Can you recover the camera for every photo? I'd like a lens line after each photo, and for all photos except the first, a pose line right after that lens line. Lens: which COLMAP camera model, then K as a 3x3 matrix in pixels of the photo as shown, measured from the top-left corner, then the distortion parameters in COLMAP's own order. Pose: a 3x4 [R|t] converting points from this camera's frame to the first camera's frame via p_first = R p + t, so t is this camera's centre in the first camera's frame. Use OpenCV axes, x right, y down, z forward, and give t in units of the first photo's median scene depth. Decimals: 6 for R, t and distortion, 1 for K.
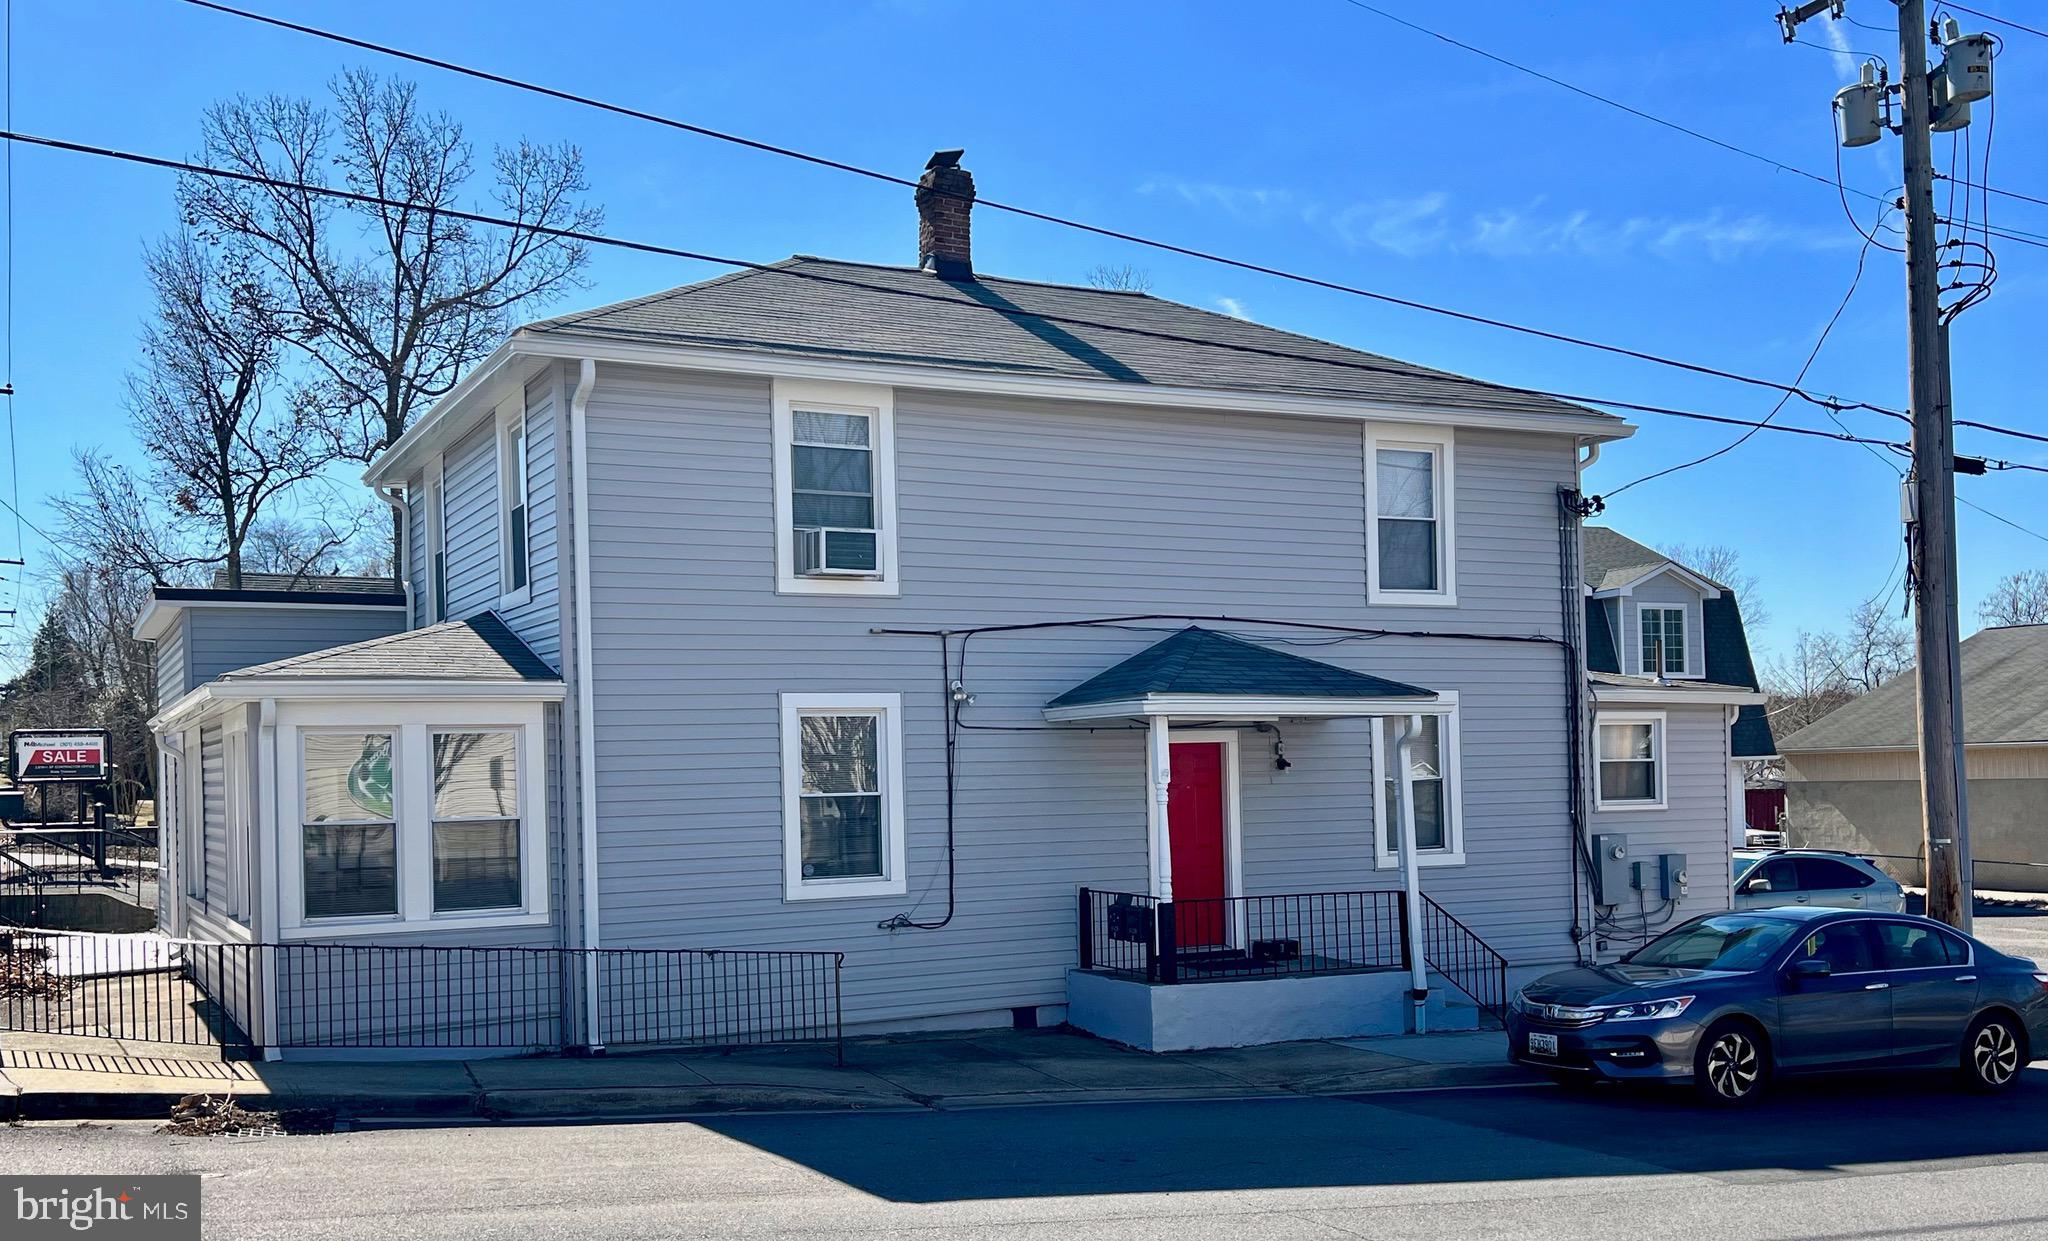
lens RADIAL K [[1935.4, 0, 1025.8], [0, 1935.4, 771.3], [0, 0, 1]] dist [0.112773, -0.267681]
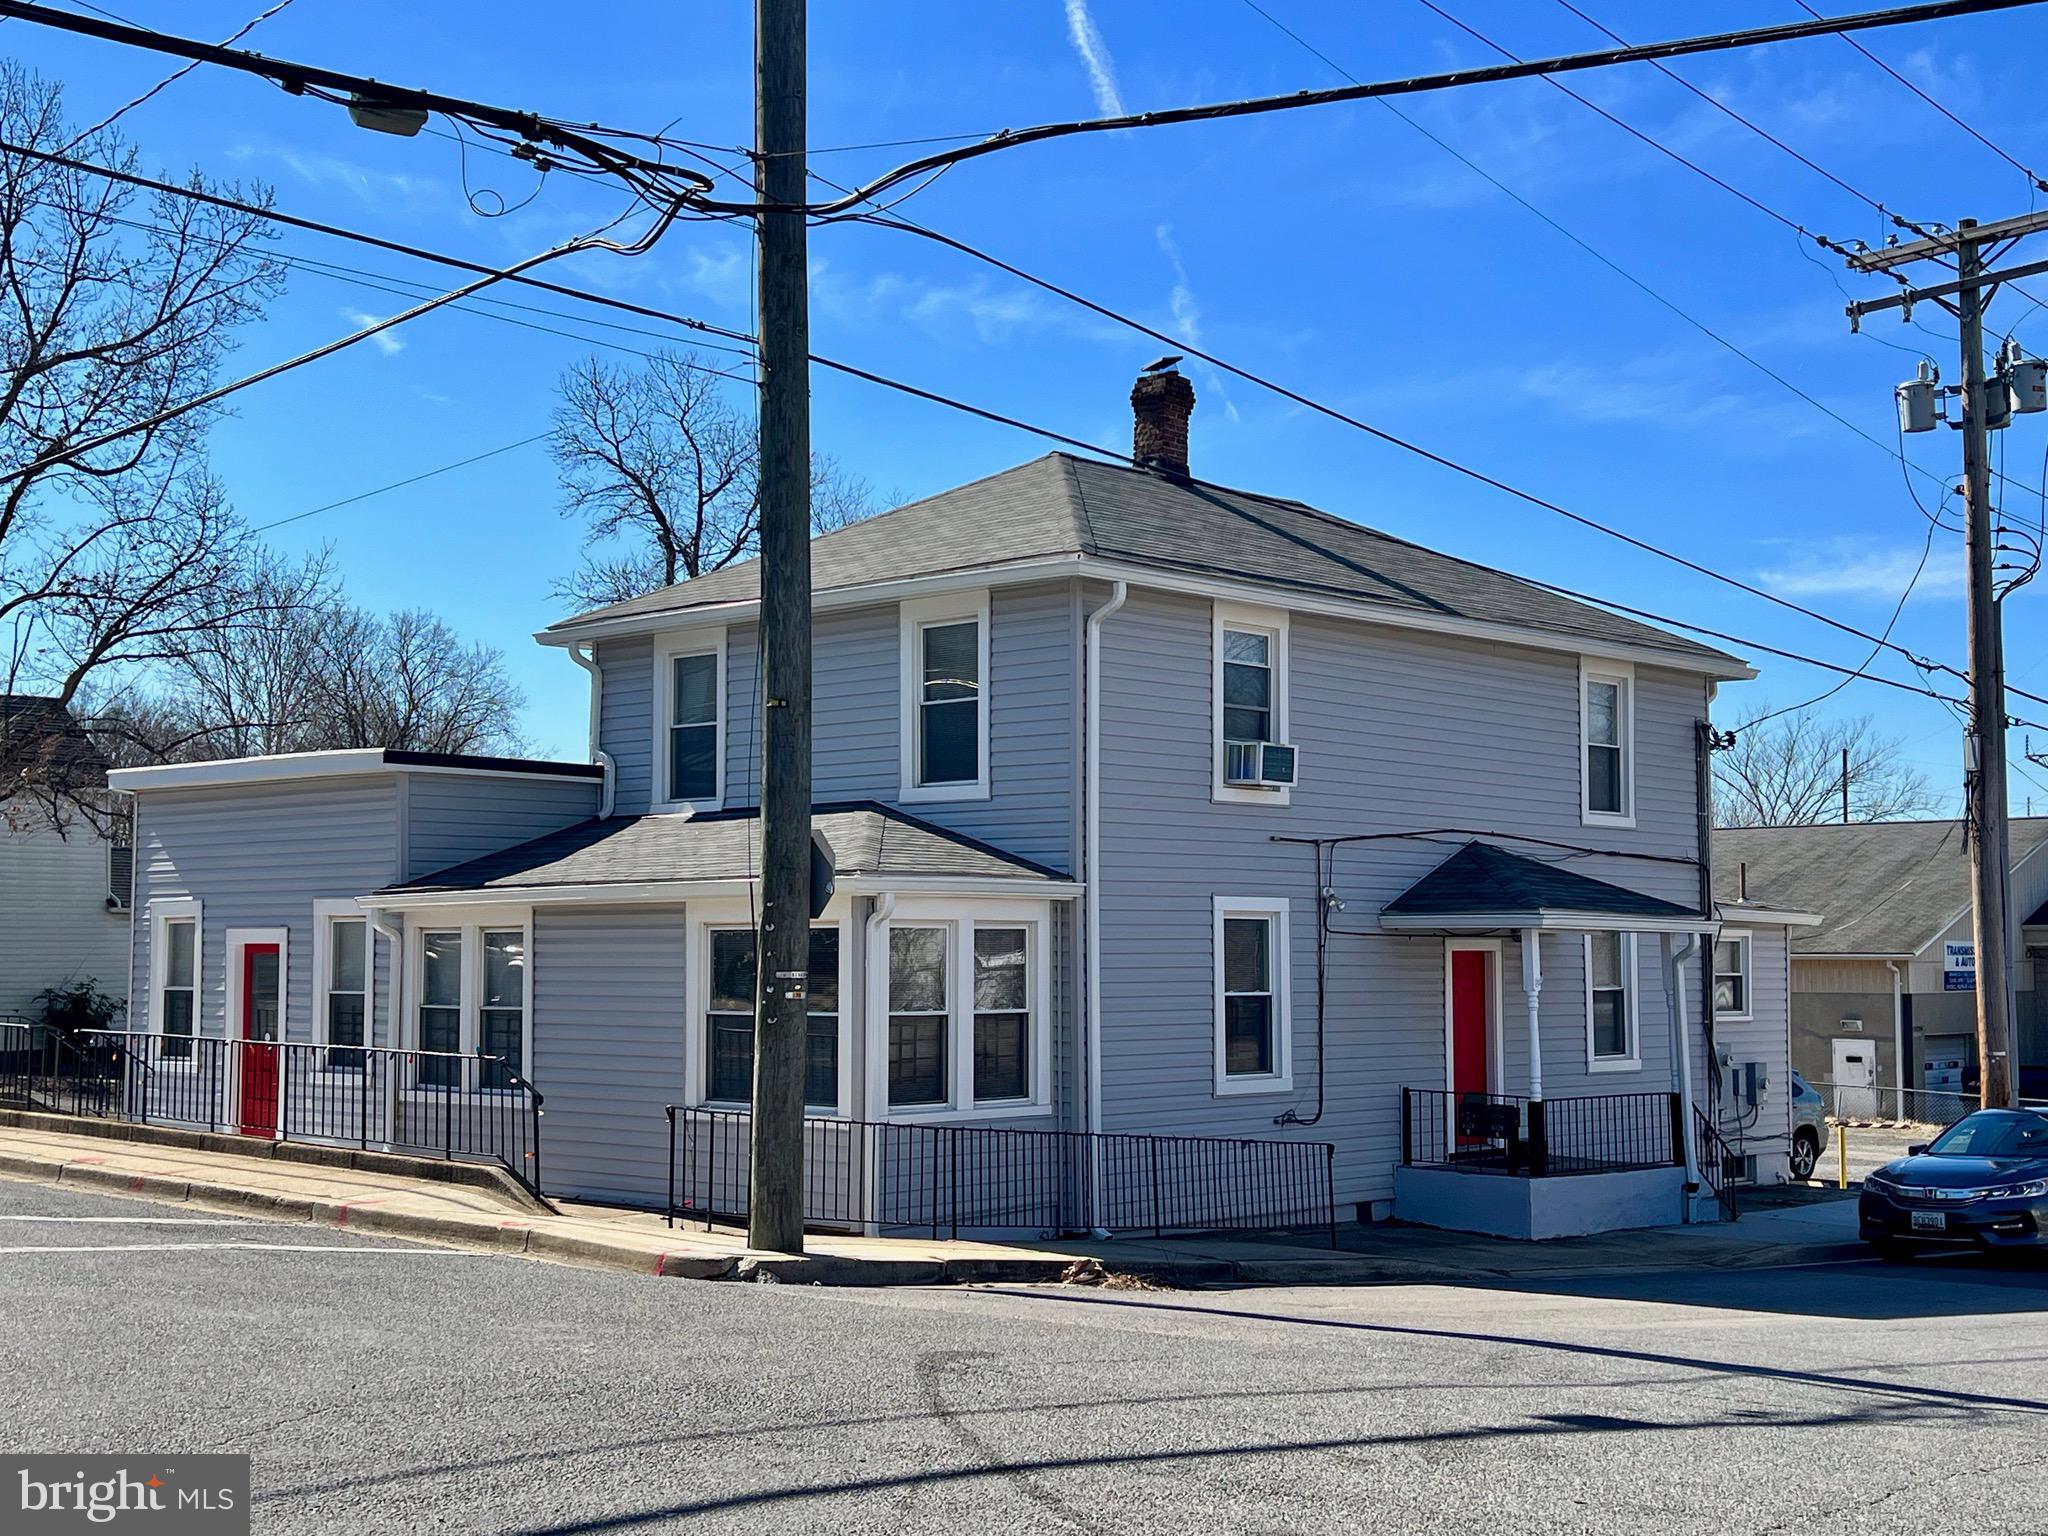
lens RADIAL K [[2538.0, 0, 1024.0], [0, 2538.0, 768.0], [0, 0, 1]] dist [0.121817, -0.447735]
pose [[0.944613, 0.049328, 0.324459, -0.622147], [-0.025581, 0.996699, -0.077054, -0.000675], [-0.327189, 0.064486, 0.942756, -0.247257]]
